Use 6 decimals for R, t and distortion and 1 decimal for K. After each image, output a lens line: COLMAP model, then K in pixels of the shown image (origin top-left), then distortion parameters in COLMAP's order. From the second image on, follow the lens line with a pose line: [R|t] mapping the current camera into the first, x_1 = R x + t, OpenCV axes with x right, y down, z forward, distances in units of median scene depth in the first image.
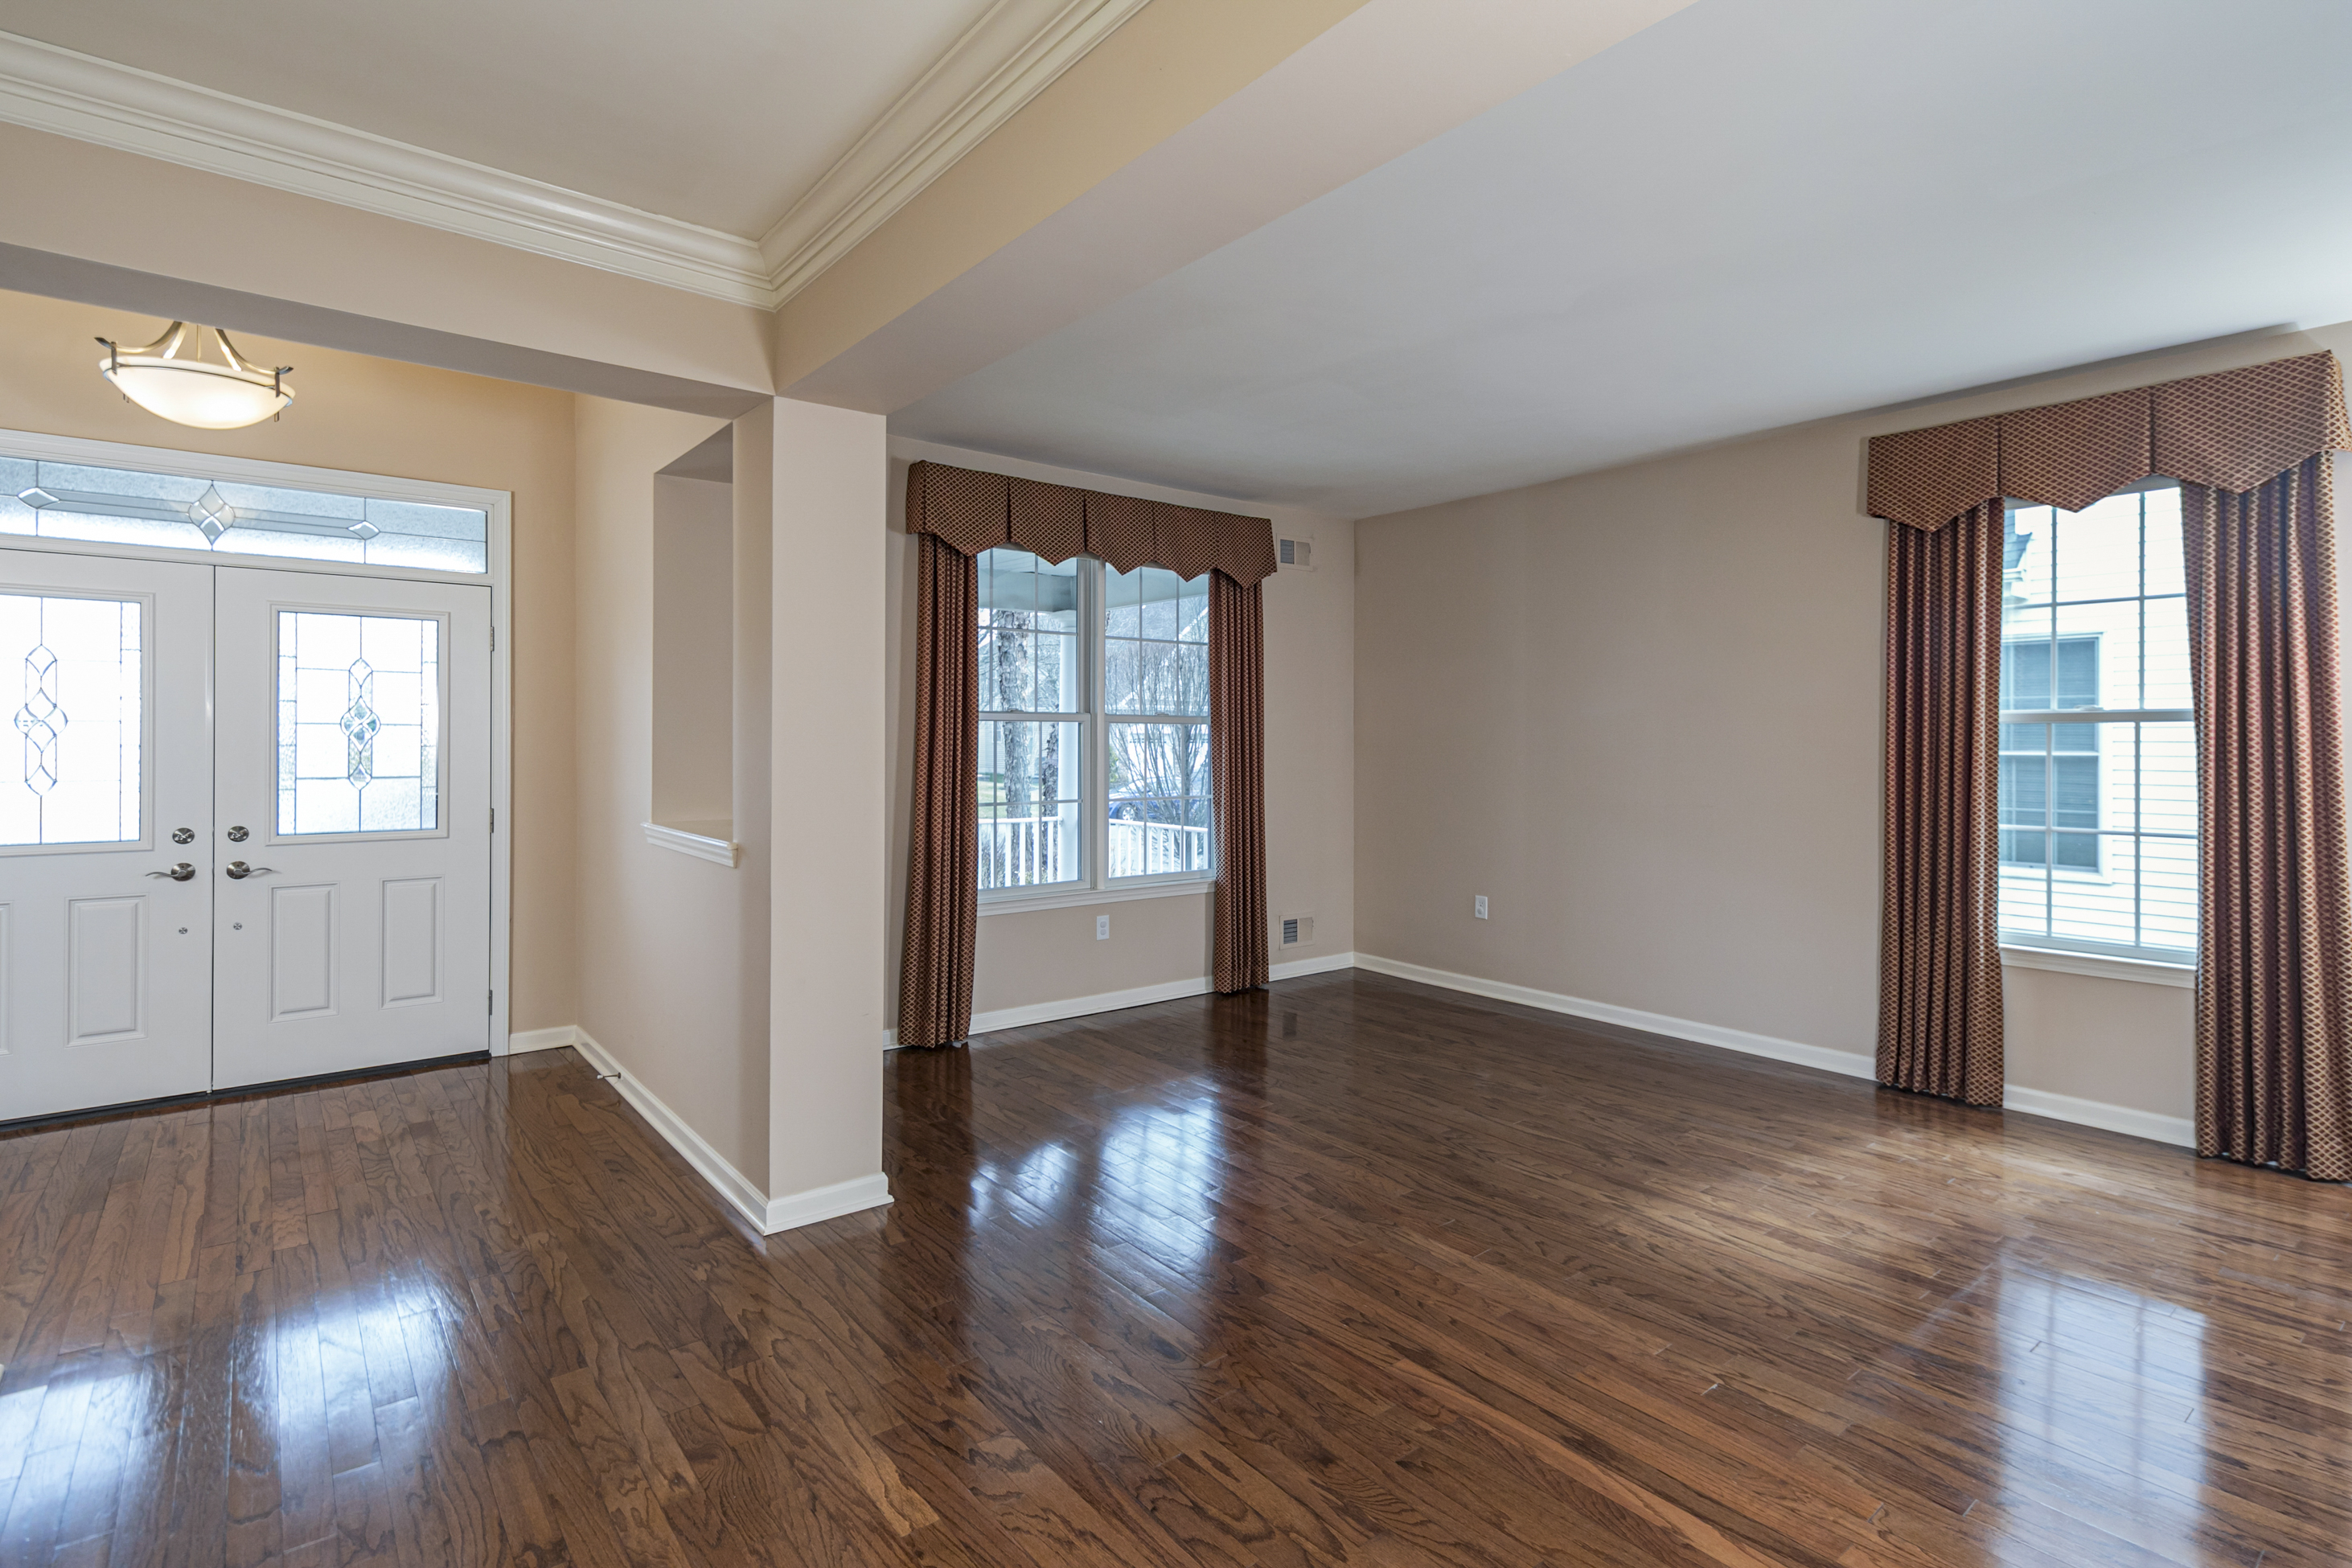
lens RADIAL K [[1153.3, 0, 1138.2], [0, 1153.3, 738.0], [0, 0, 1]] dist [0.014224, -0.002669]
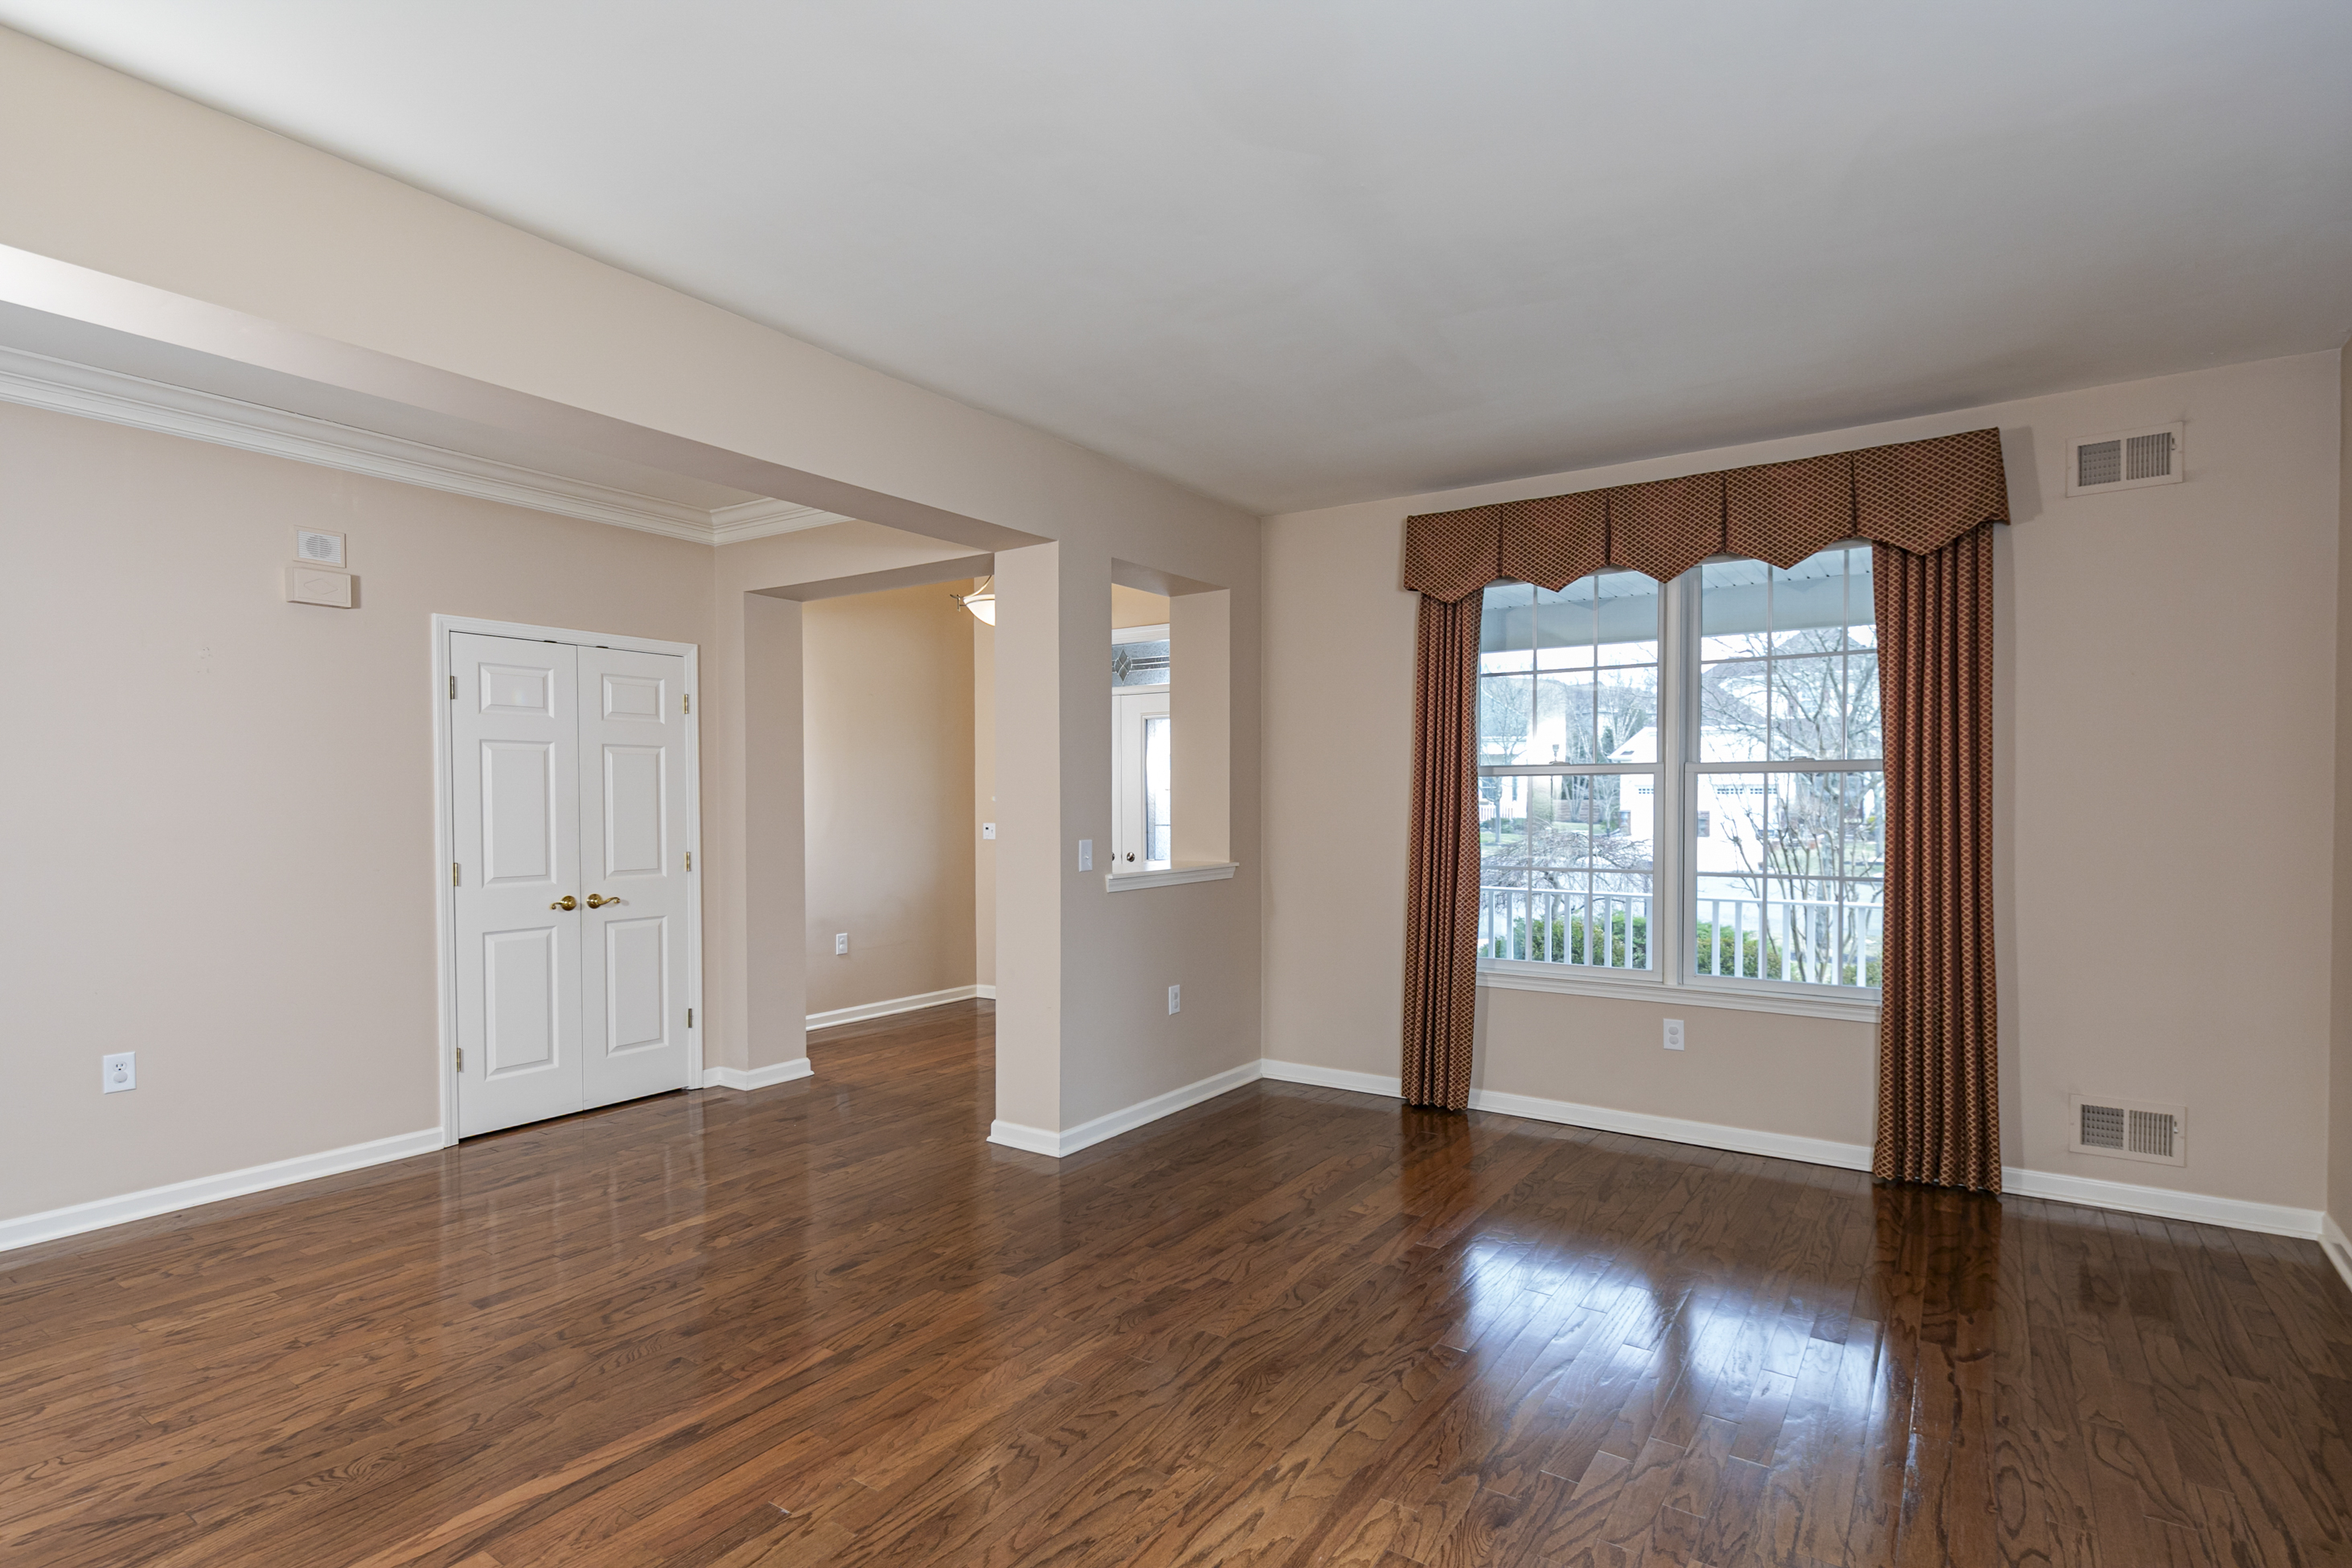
lens RADIAL K [[1153.3, 0, 1176.5], [0, 1153.3, 825.0], [0, 0, 1]] dist [0.014224, -0.002669]
pose [[0.304827, 0.018636, -0.952225, 0.808054], [0.002463, 0.999790, 0.020356, 0.005979], [0.952404, -0.008550, 0.304717, 0.575046]]
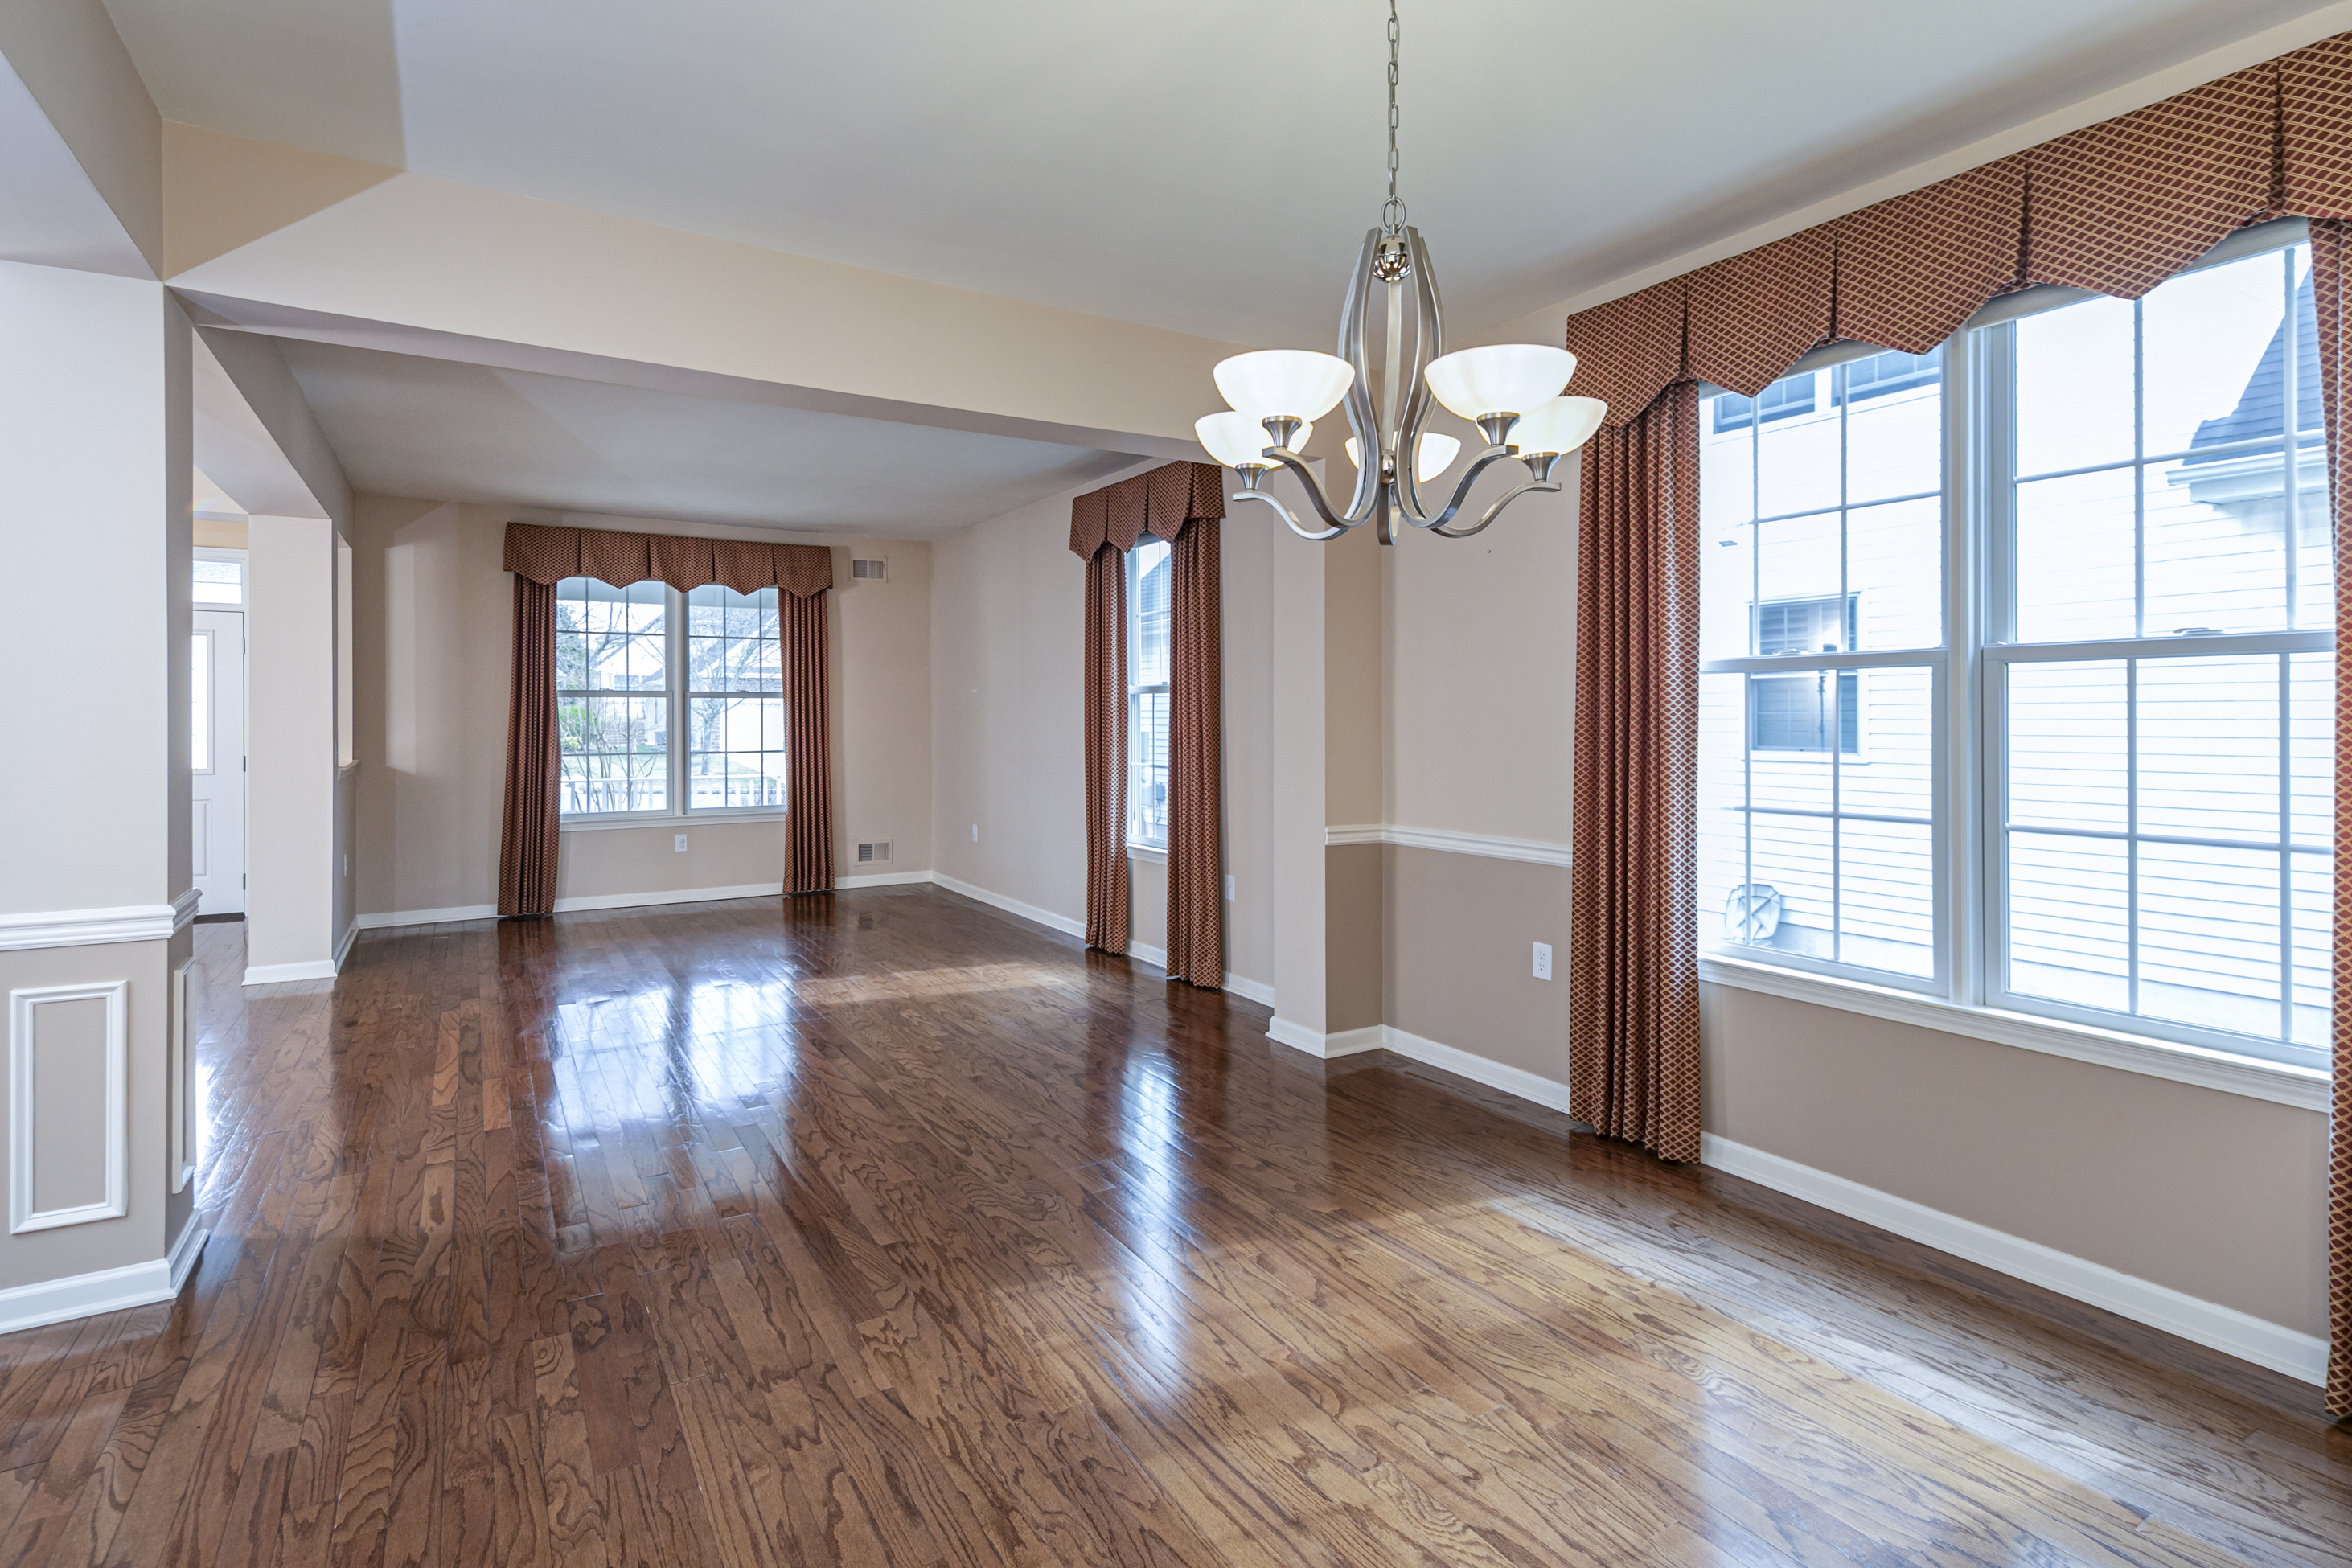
lens RADIAL K [[1153.3, 0, 1133.1], [0, 1153.3, 720.8], [0, 0, 1]] dist [0.014224, -0.002669]
pose [[0.990659, -0.006922, -0.136184, 0.926304], [0.007031, 0.999975, 0.000315, 0.024489], [0.136178, -0.001270, 0.990684, -0.414260]]
